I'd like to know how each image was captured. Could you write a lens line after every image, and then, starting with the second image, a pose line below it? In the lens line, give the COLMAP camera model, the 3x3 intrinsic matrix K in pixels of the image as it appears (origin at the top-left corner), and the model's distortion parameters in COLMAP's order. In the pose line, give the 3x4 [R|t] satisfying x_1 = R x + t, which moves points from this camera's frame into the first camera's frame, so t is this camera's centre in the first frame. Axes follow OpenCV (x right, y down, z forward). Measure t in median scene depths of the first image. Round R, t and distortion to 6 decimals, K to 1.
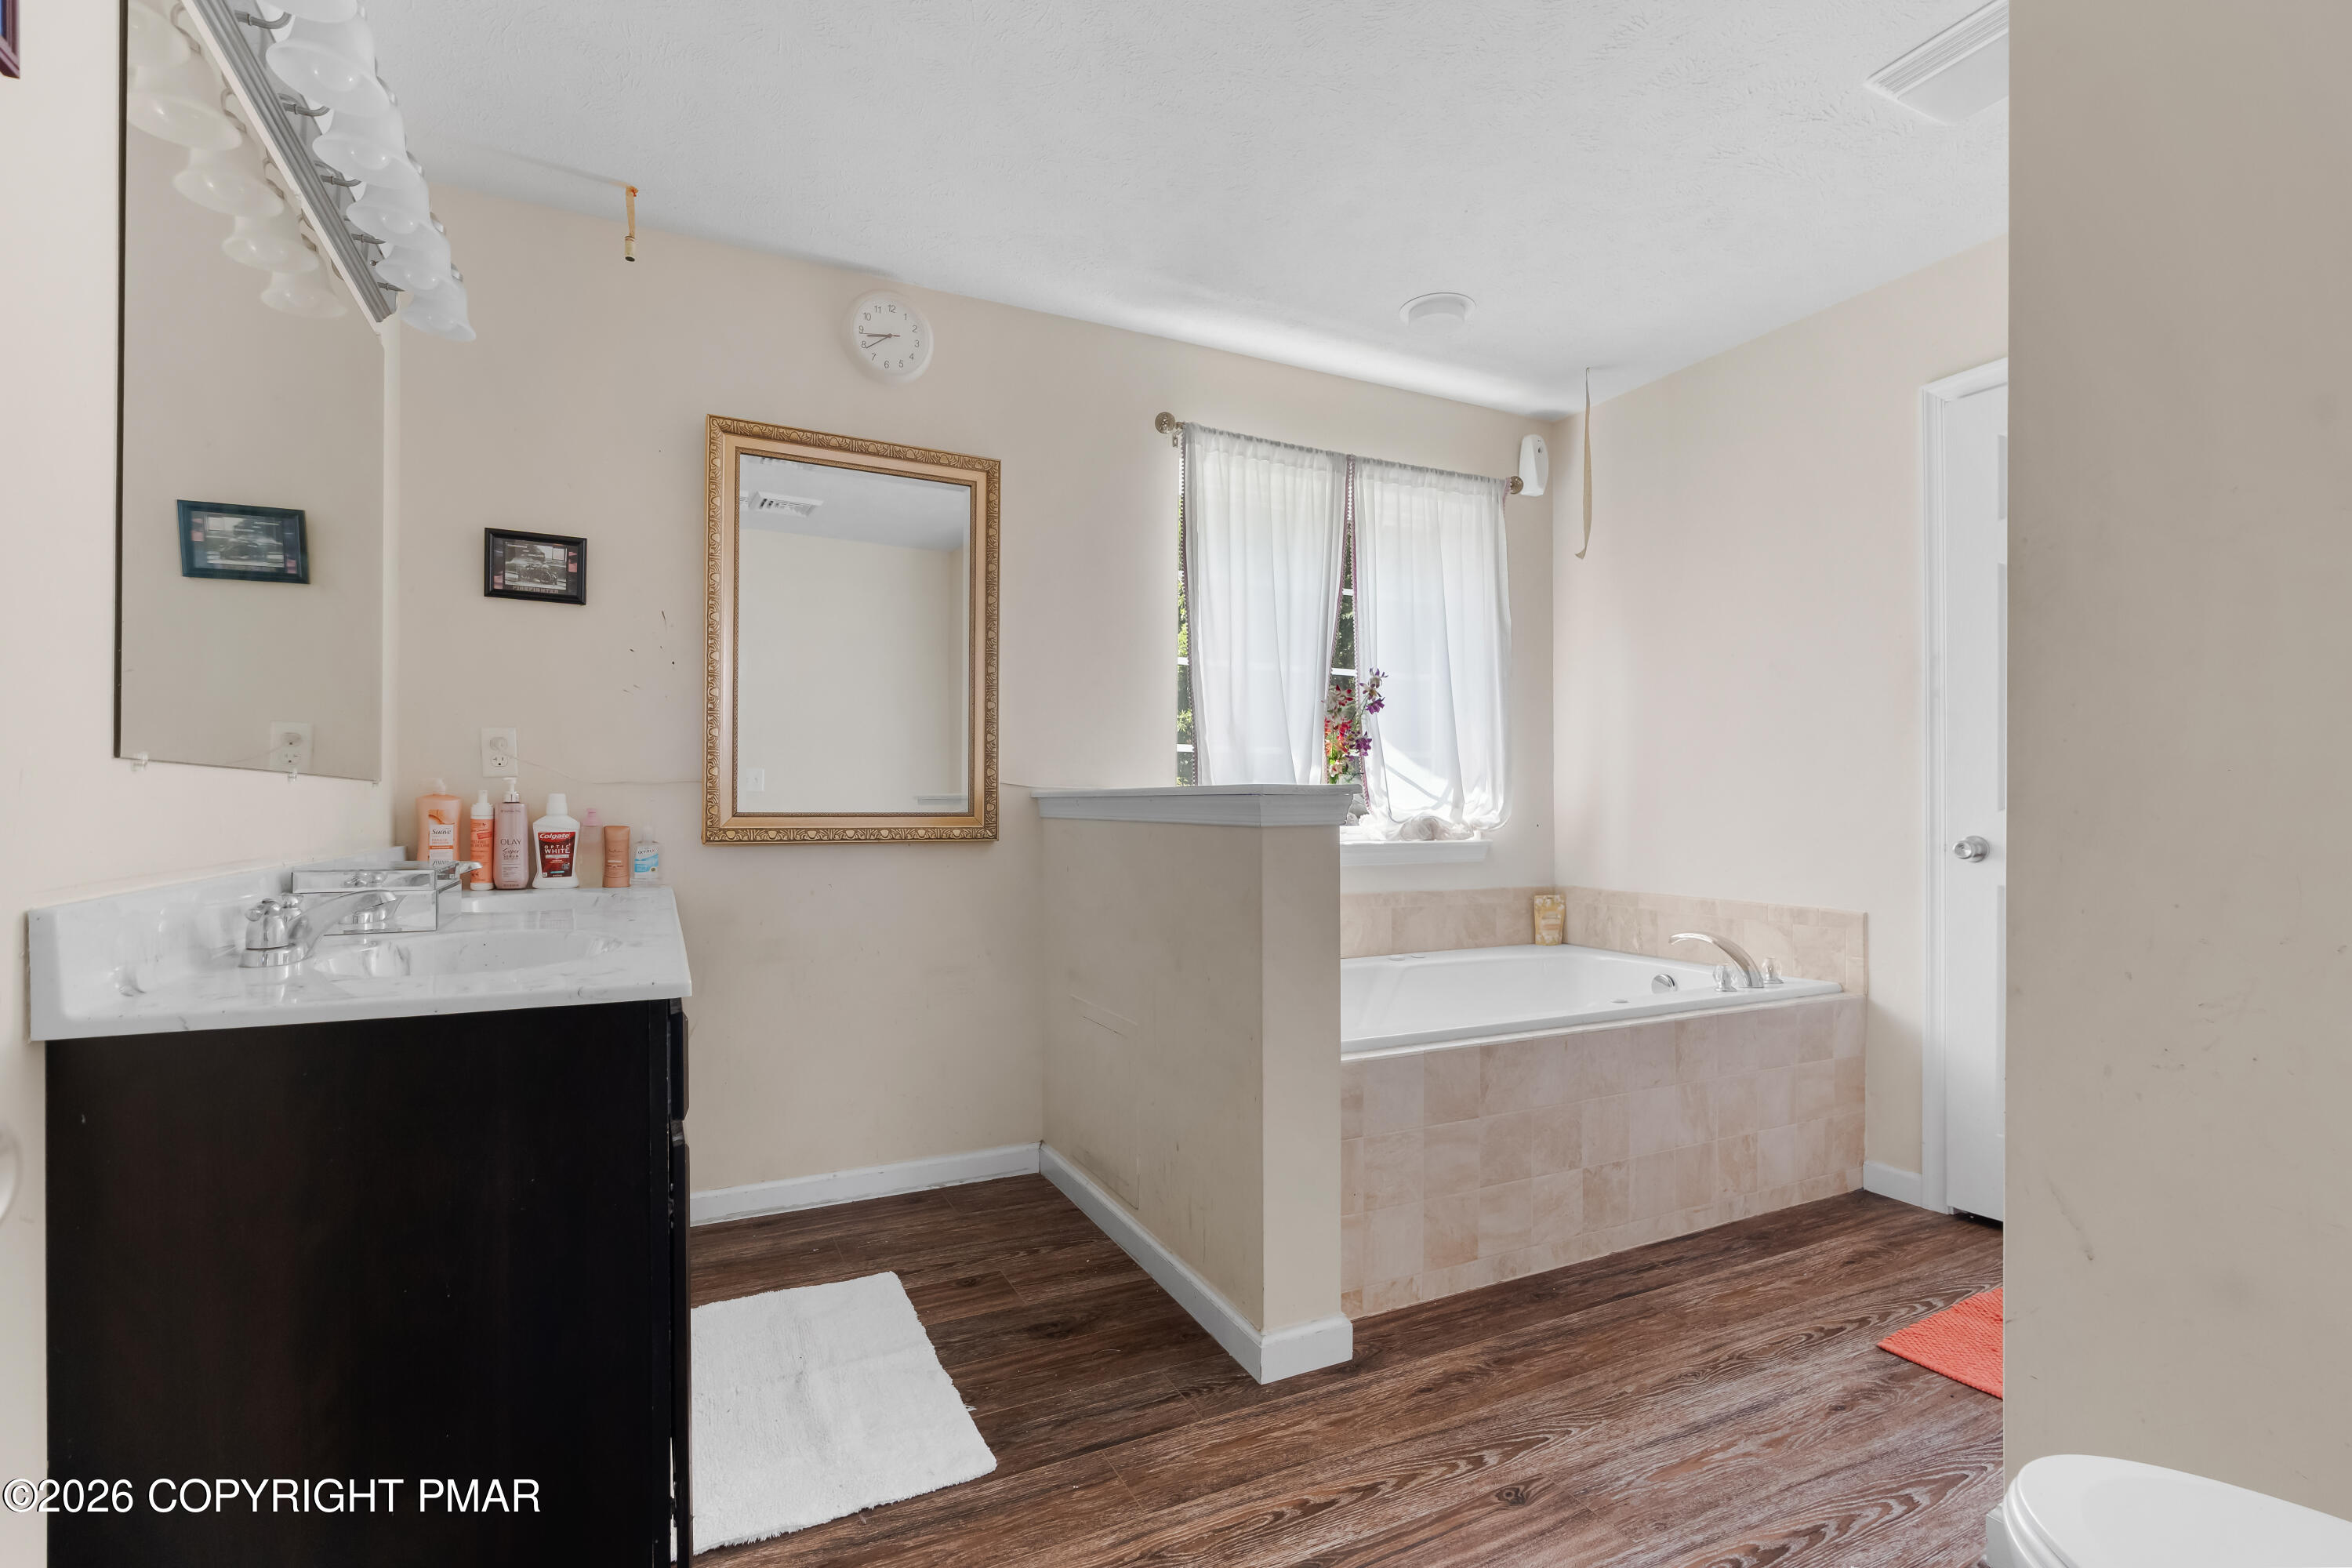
lens RADIAL K [[1064.8, 0, 1175.9], [0, 1064.8, 789.6], [0, 0, 1]] dist [-0.002477, 0.000208]
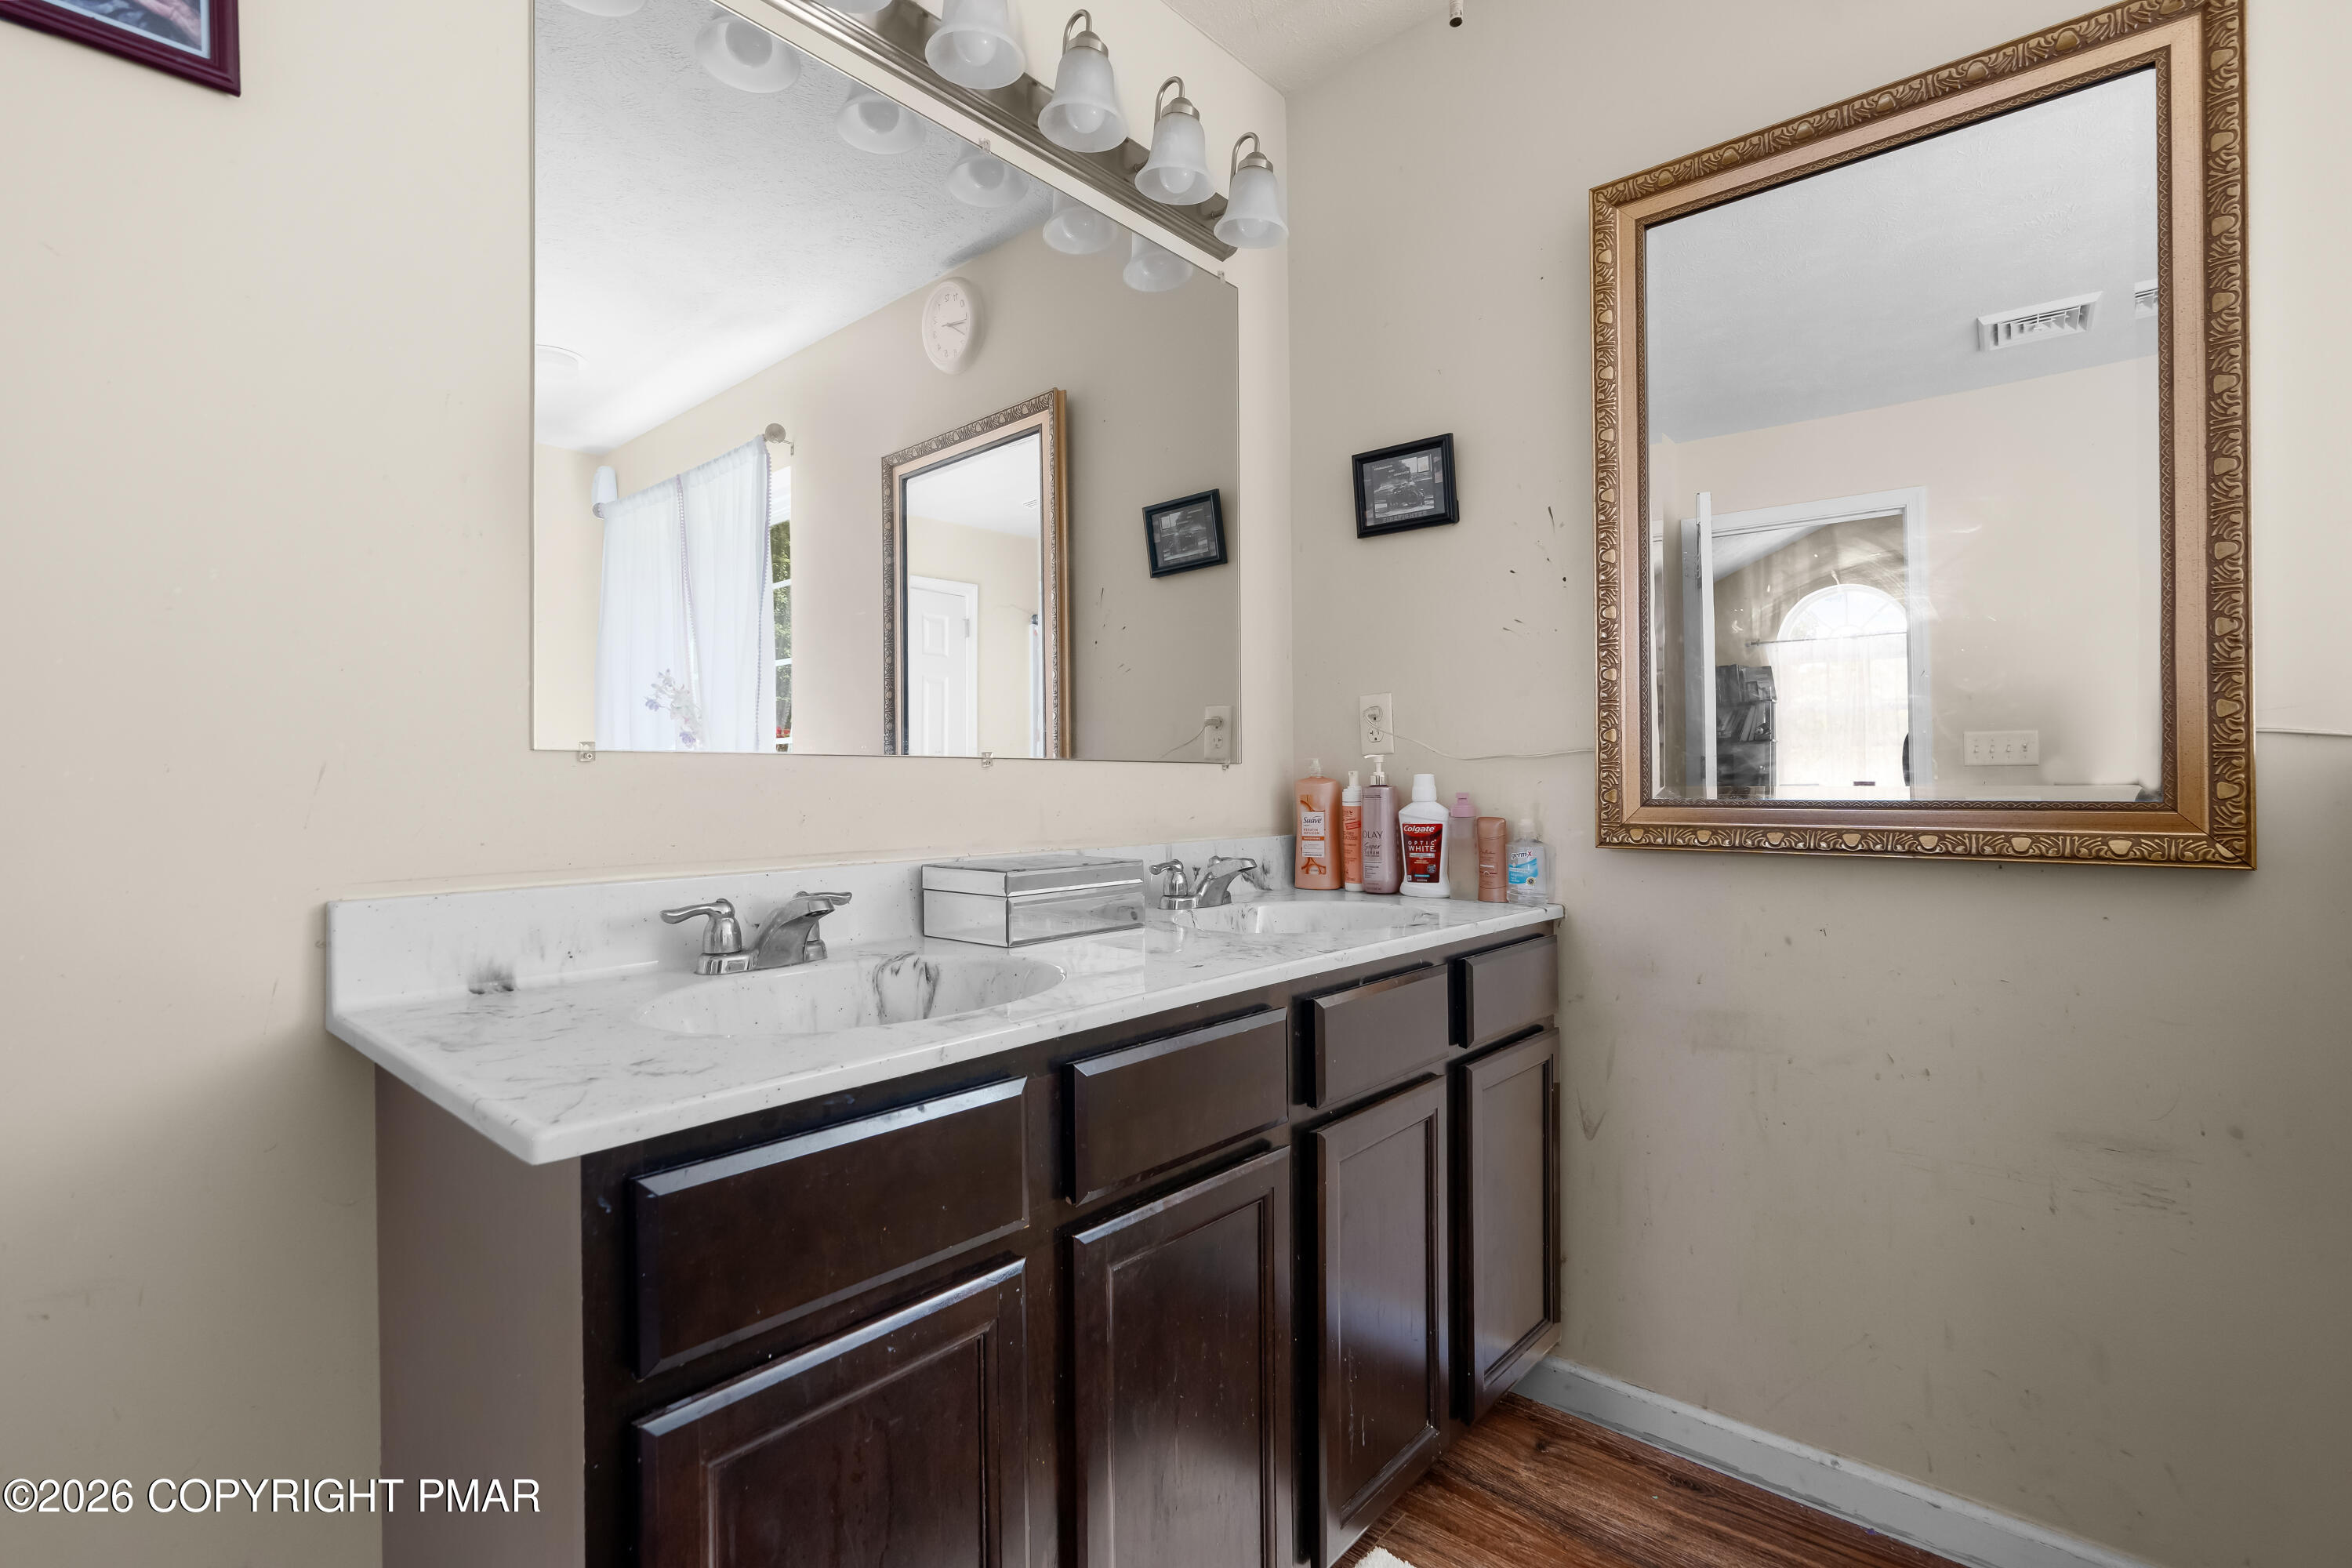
lens RADIAL K [[1076.5, 0, 1177.1], [0, 1076.5, 777.9], [0, 0, 1]] dist [-0.004130, 0.001764]
pose [[0.384244, -0.011365, -0.923161, 0.063593], [0.019531, 0.999801, -0.004179, 0.005756], [0.923025, -0.016425, 0.384390, 0.478647]]
